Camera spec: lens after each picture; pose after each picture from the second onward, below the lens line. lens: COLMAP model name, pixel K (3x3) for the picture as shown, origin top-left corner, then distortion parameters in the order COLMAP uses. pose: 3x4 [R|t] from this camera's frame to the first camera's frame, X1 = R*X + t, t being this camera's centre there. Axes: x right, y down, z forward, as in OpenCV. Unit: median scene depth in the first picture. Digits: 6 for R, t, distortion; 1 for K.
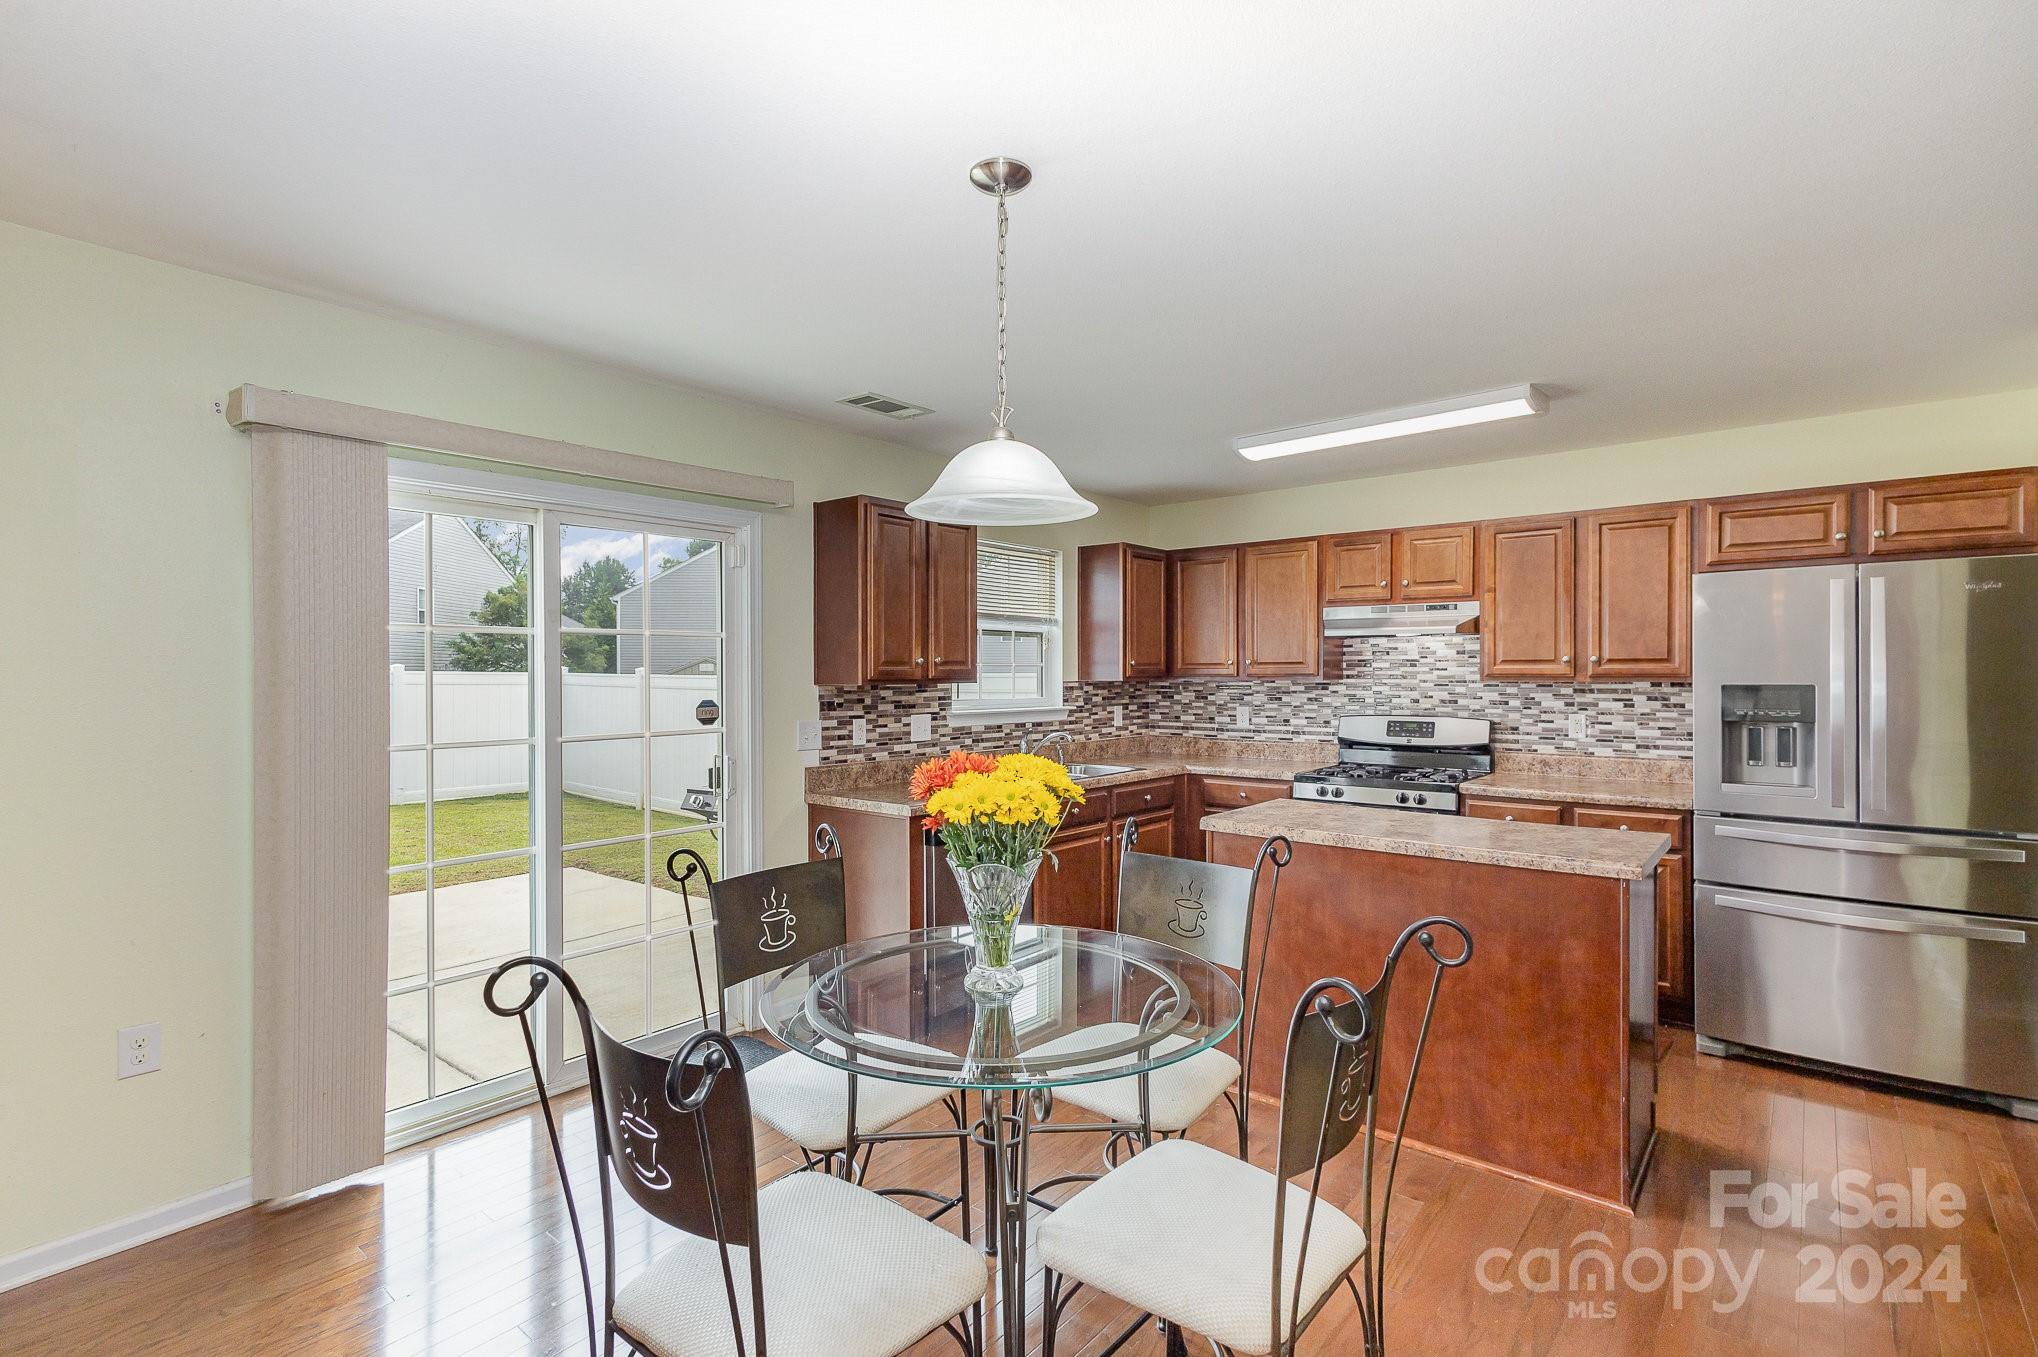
lens RADIAL K [[965.9, 0, 1021.6], [0, 965.9, 681.9], [0, 0, 1]] dist [0.016776, -0.002446]
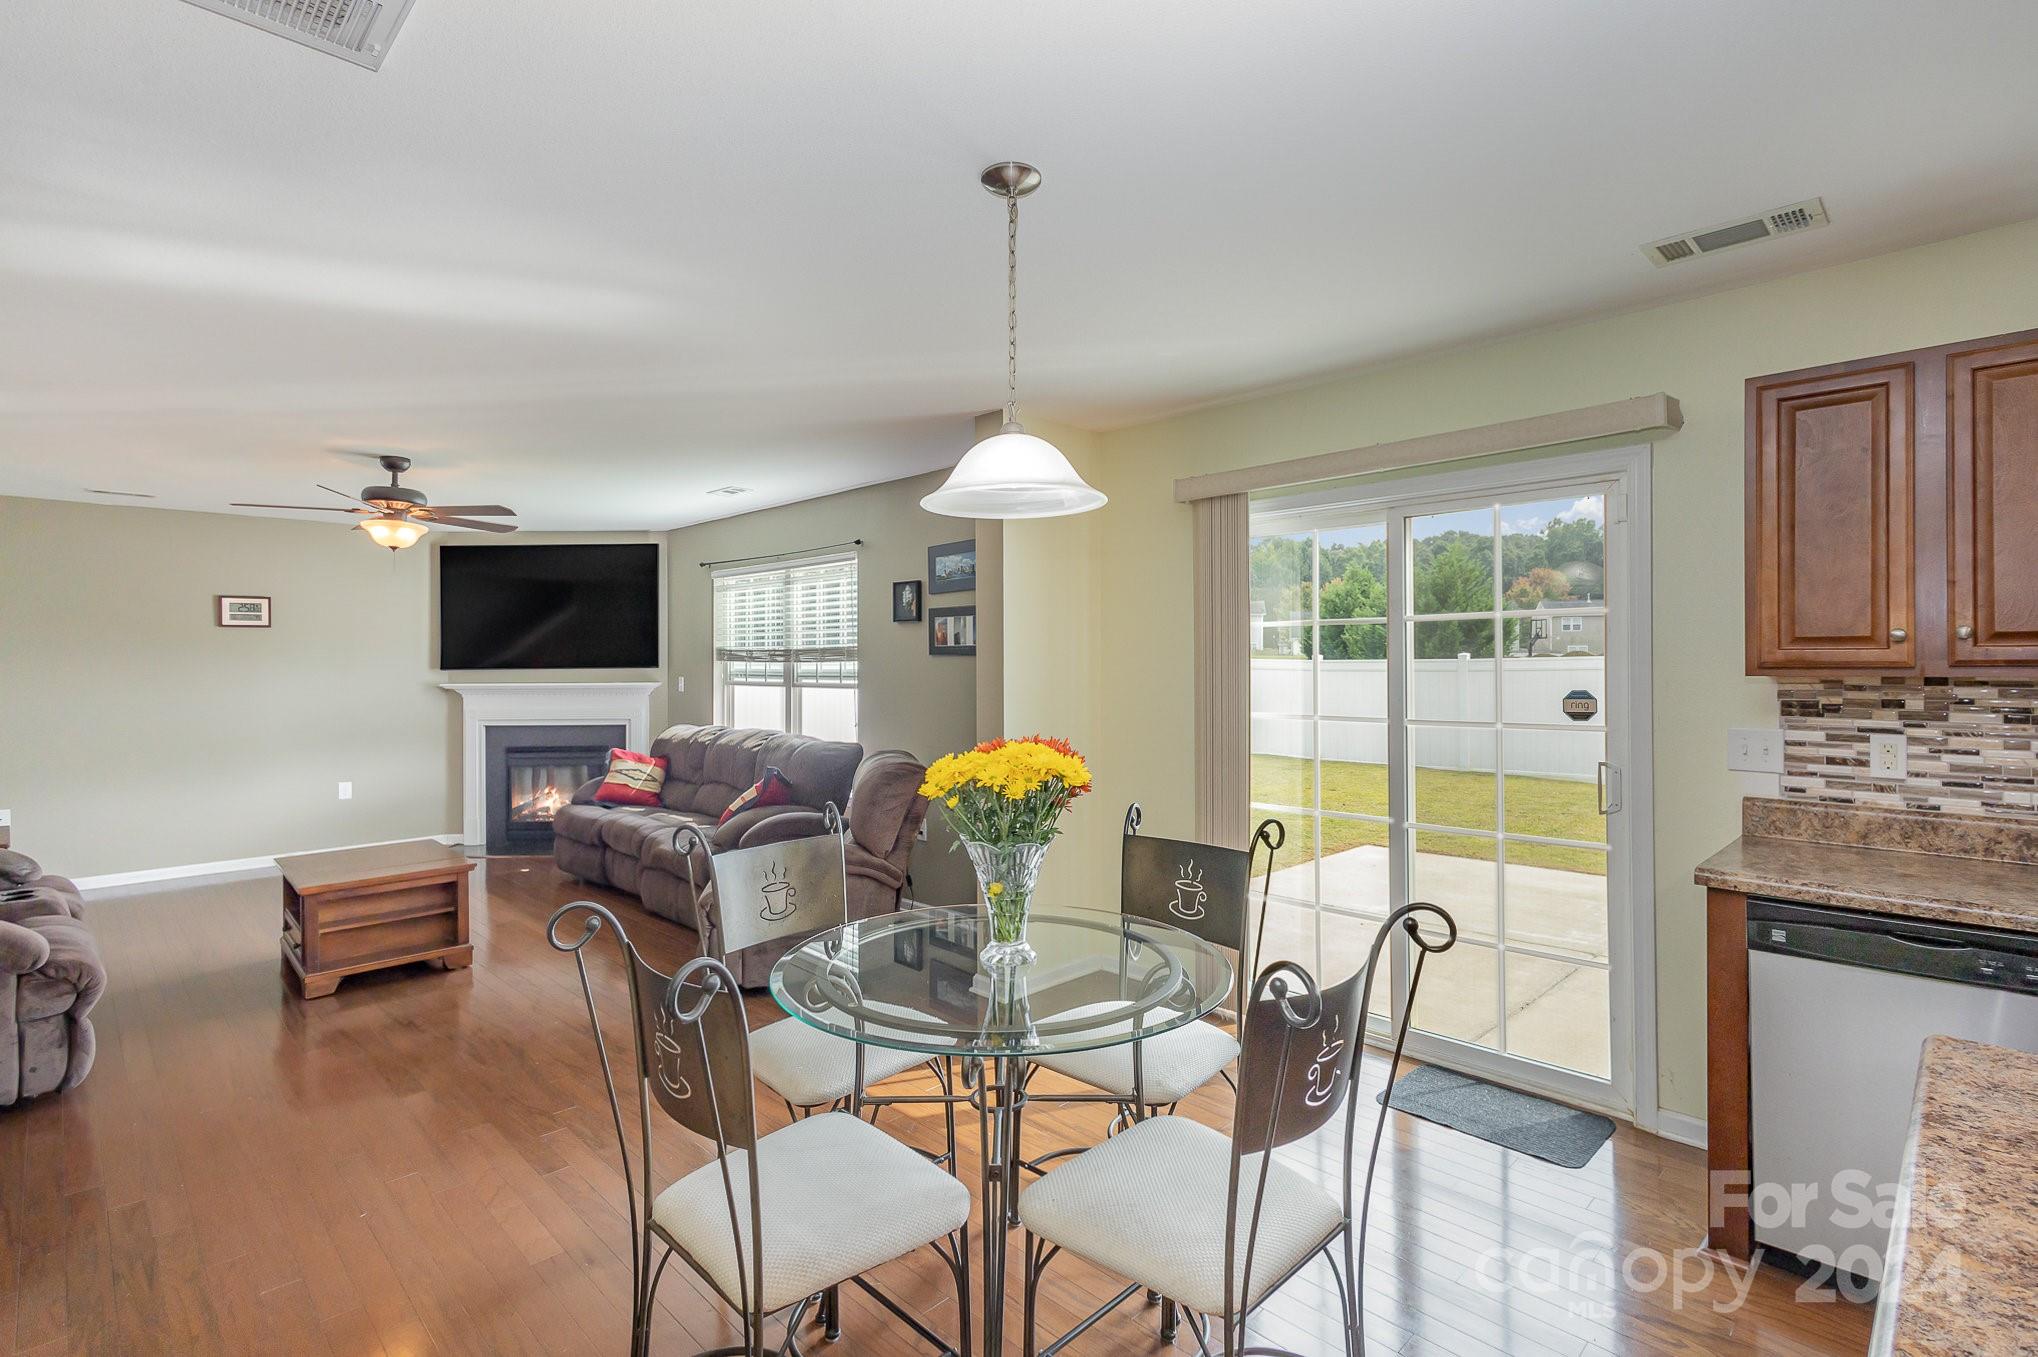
lens RADIAL K [[965.9, 0, 1015.3], [0, 965.9, 663.0], [0, 0, 1]] dist [0.016776, -0.002446]
pose [[-0.103238, 0.004027, -0.994648, 0.447902], [-0.004271, 0.999981, 0.004492, -0.005133], [0.994647, 0.004712, -0.103219, 0.495701]]
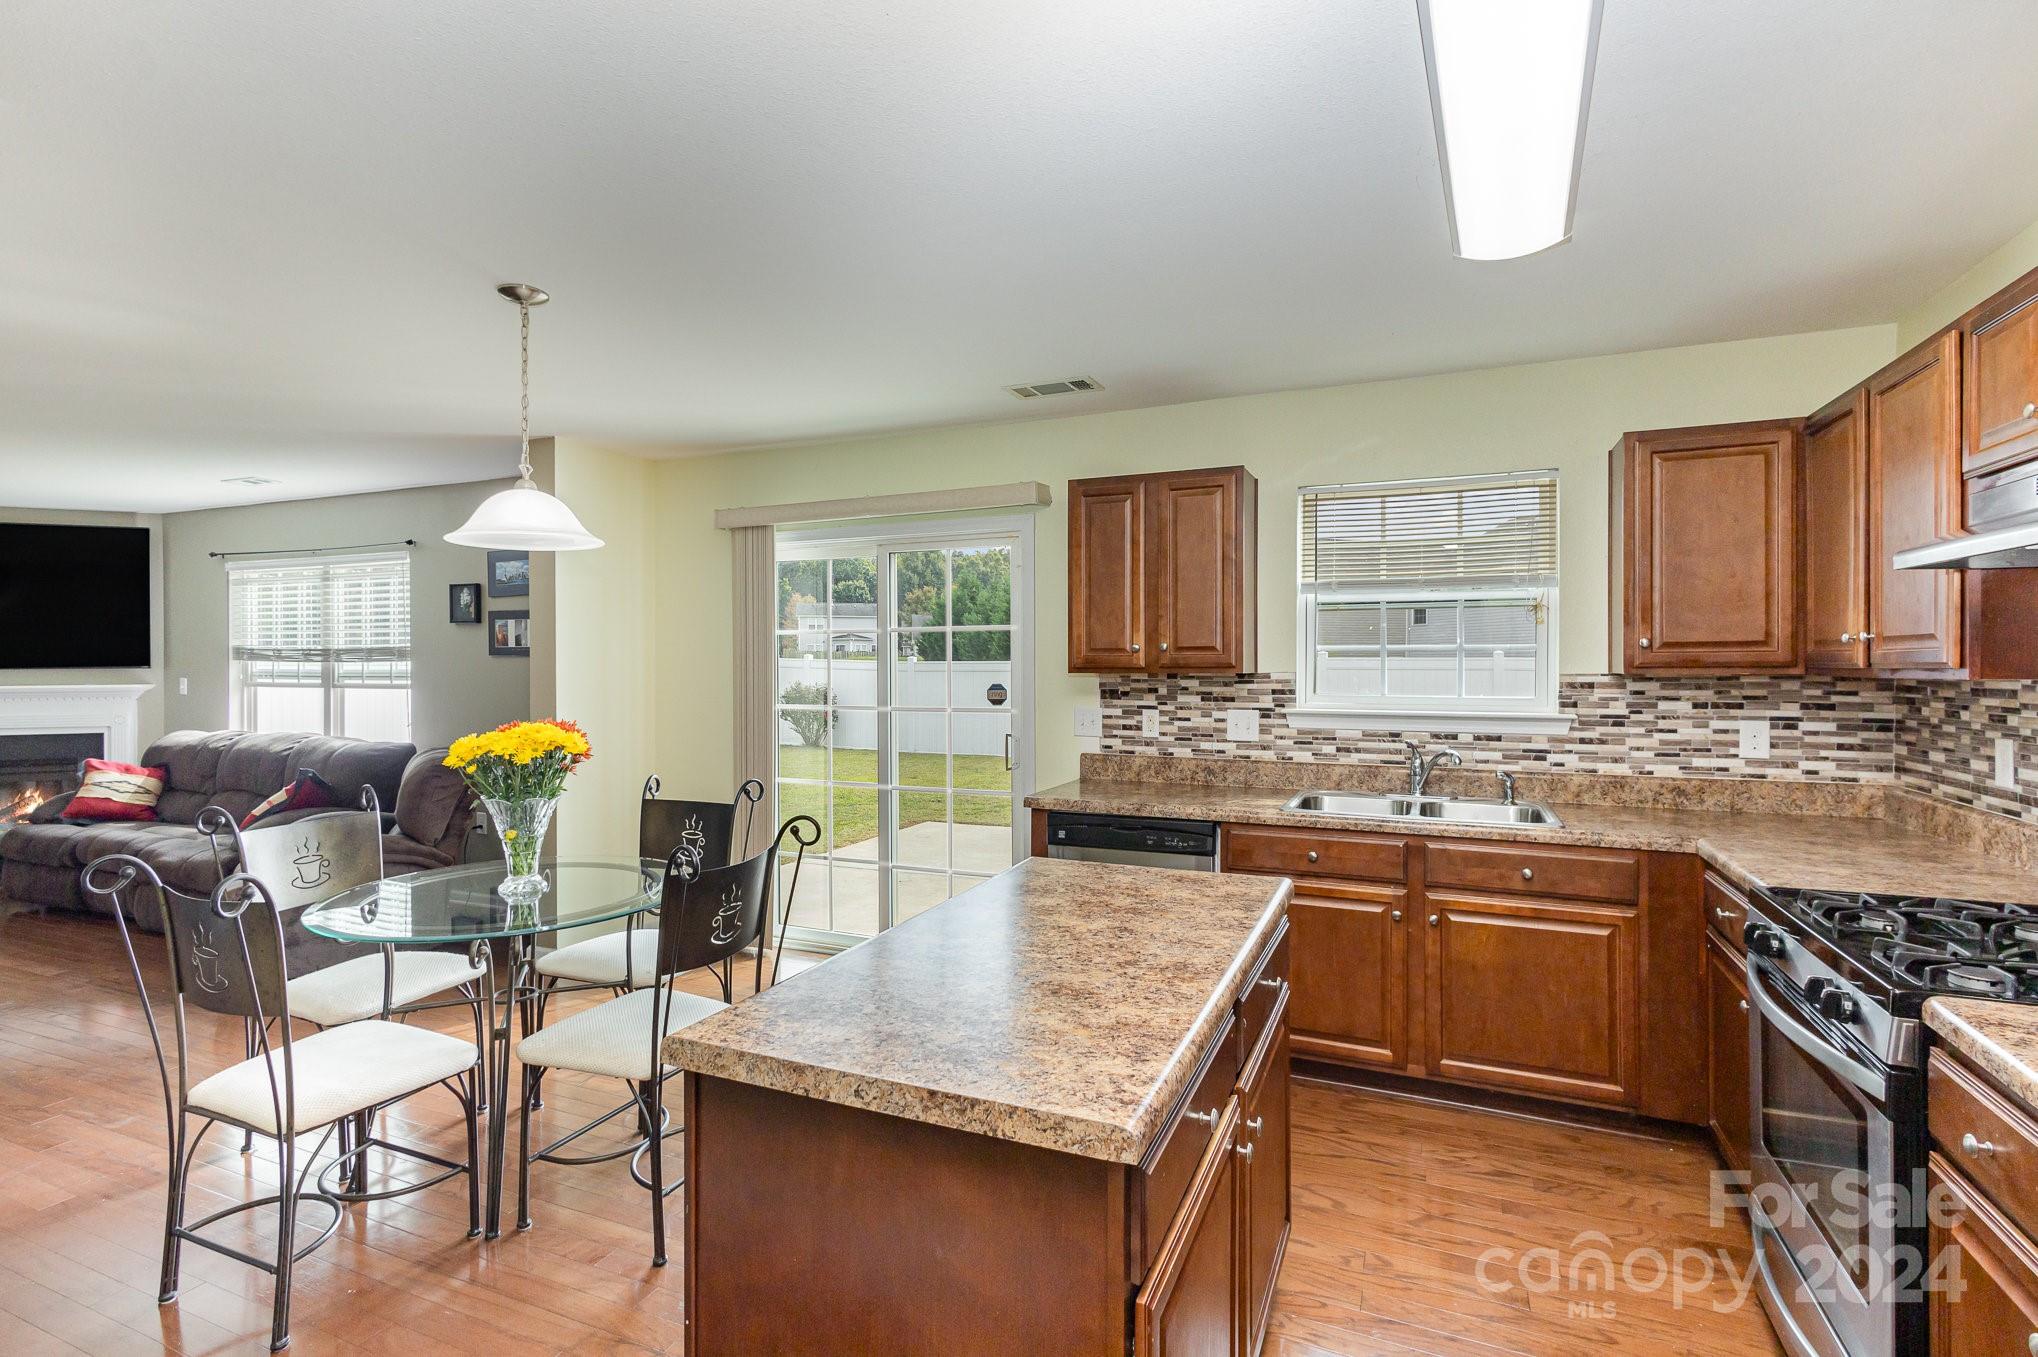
lens RADIAL K [[965.9, 0, 1013.0], [0, 965.9, 669.3], [0, 0, 1]] dist [0.016776, -0.002446]
pose [[0.273360, 0.009622, -0.961864, 0.652490], [-0.008093, 0.999938, 0.007703, -0.006318], [0.961878, 0.005679, 0.273421, 0.572228]]
